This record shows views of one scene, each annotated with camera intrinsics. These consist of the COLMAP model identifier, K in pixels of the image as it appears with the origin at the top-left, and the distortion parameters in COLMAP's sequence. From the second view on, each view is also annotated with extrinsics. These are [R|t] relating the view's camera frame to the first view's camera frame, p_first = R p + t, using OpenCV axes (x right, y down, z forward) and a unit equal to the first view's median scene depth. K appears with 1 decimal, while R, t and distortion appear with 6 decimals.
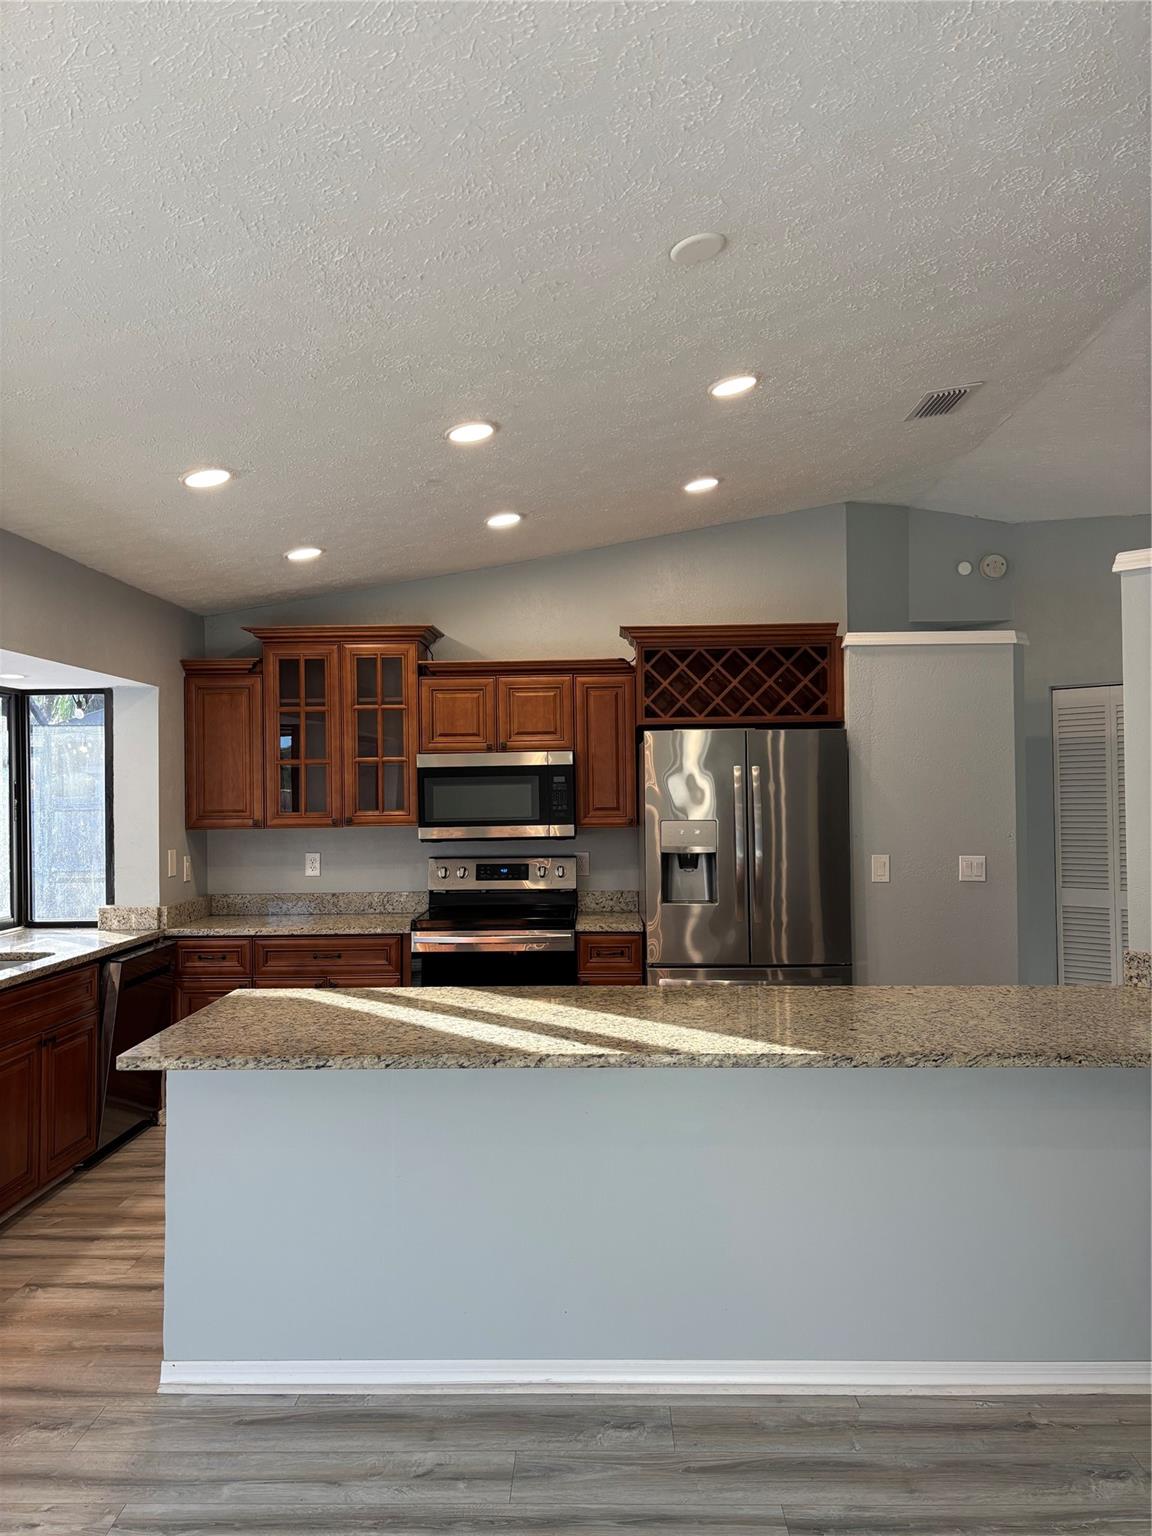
lens RADIAL K [[1156.2, 0, 577.2], [0, 1156.2, 768.0], [0, 0, 1]] dist [0.041947, -0.041341]
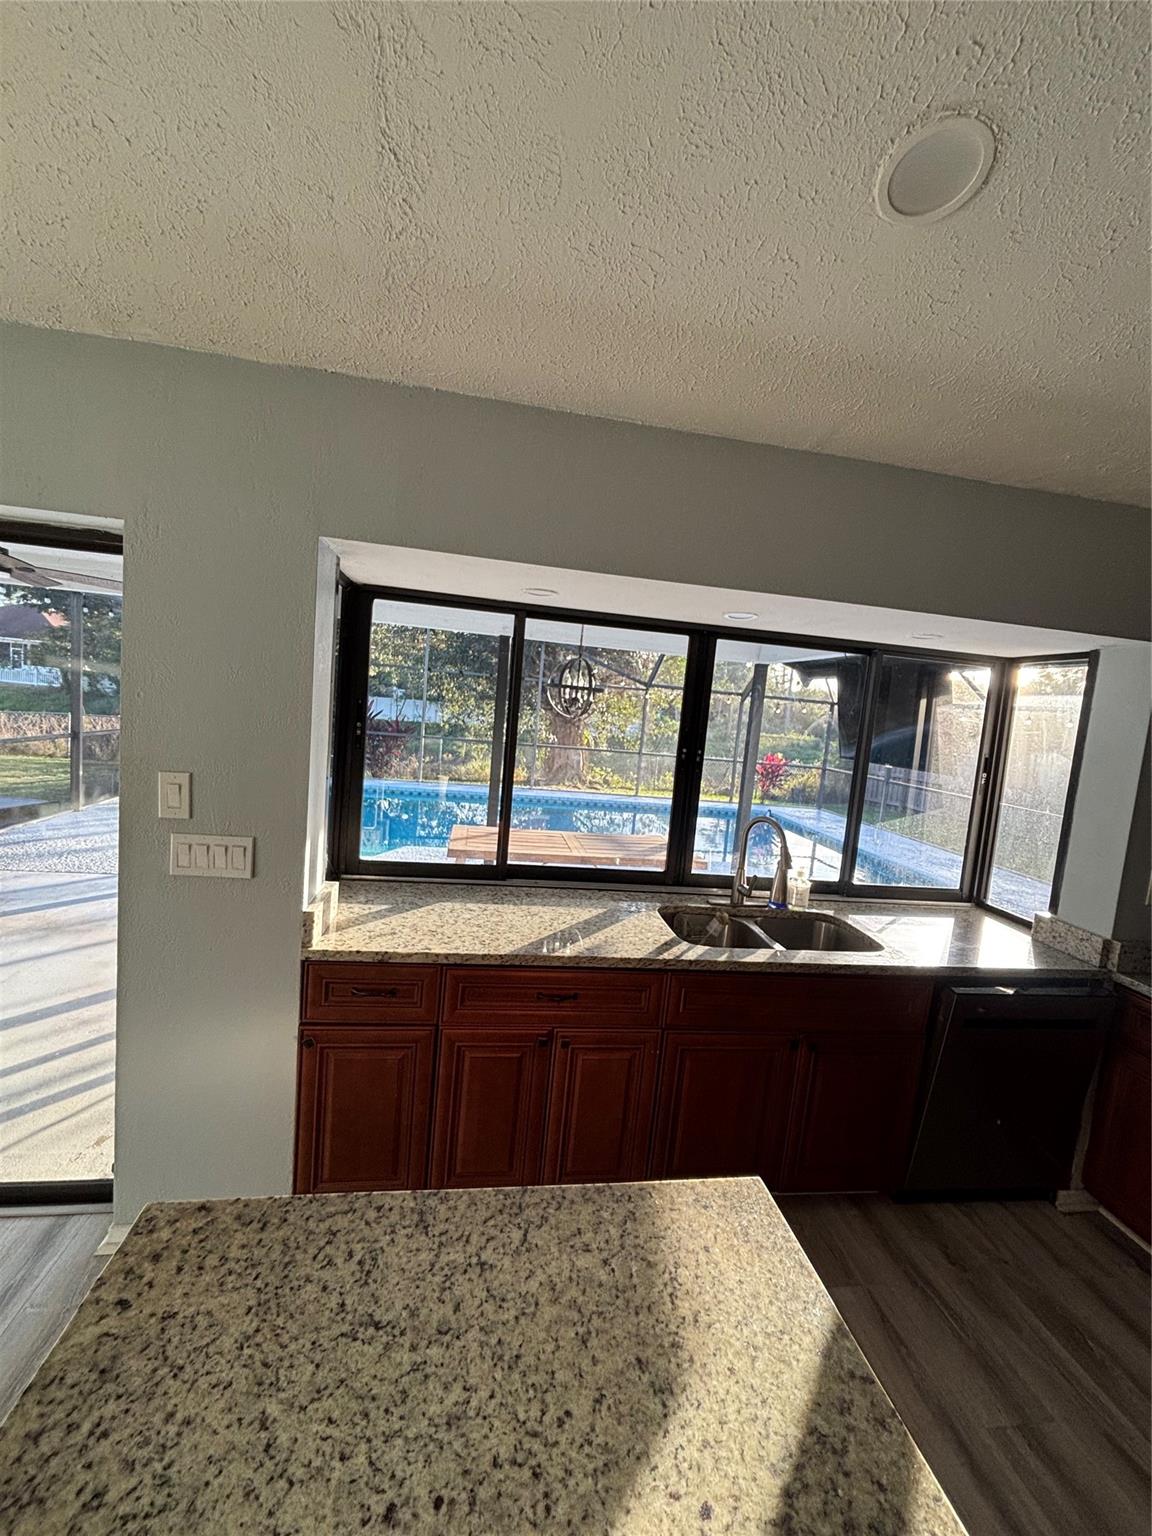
lens RADIAL K [[623.7, 0, 580.4], [0, 623.7, 764.5], [0, 0, 1]] dist [0.000366, -0.000281]
pose [[0.174037, 0.117789, -0.977669, -0.036548], [-0.069720, 0.991803, 0.107081, -0.012051], [0.982268, 0.049527, 0.180822, 0.579929]]
